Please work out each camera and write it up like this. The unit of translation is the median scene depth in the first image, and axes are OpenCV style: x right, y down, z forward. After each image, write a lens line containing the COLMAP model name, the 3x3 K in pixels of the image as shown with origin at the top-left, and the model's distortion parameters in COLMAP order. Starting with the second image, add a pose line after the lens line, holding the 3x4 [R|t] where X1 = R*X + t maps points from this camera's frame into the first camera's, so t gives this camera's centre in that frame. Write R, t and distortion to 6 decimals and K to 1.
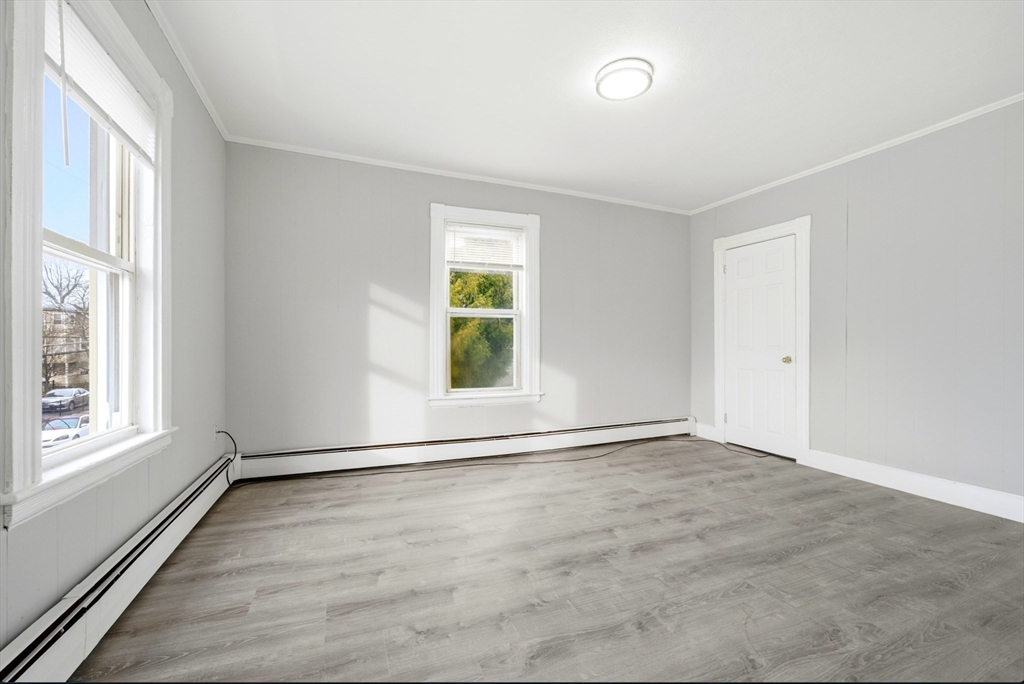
lens RADIAL K [[434.6, 0, 511.6], [0, 434.6, 356.0], [0, 0, 1]] dist [-0.000330, 0.000030]
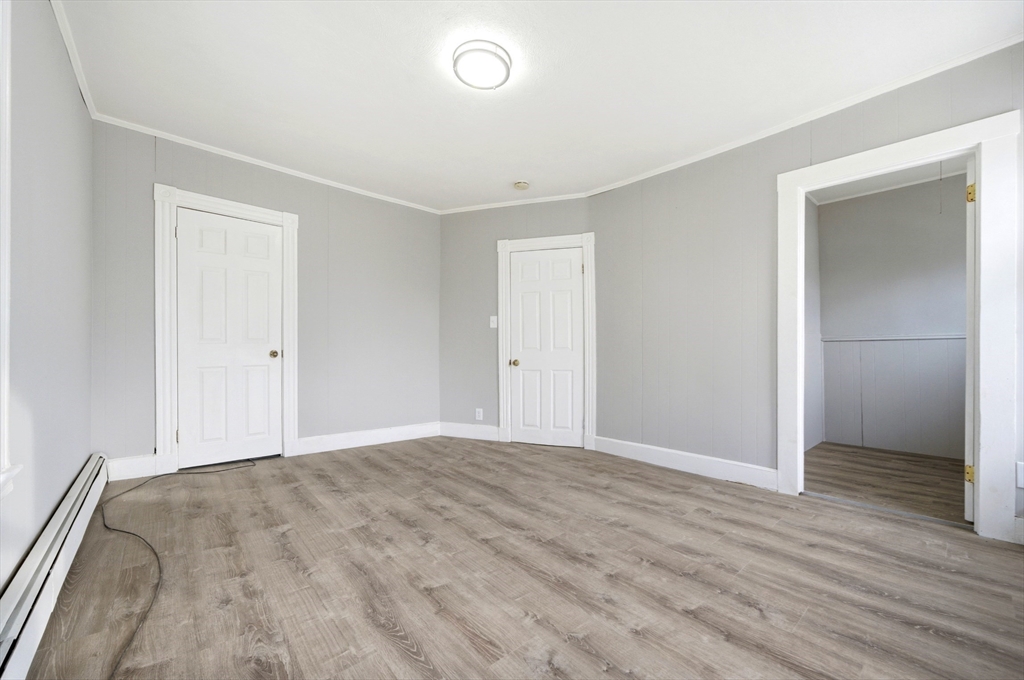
lens RADIAL K [[411.9, 0, 514.6], [0, 411.9, 346.6], [0, 0, 1]] dist [0.000973, 0.000142]
pose [[-0.364397, 0.000248, 0.931244, -0.627929], [0.000332, 1.000000, -0.000136, -0.010925], [-0.931244, 0.000259, -0.364397, 1.290704]]
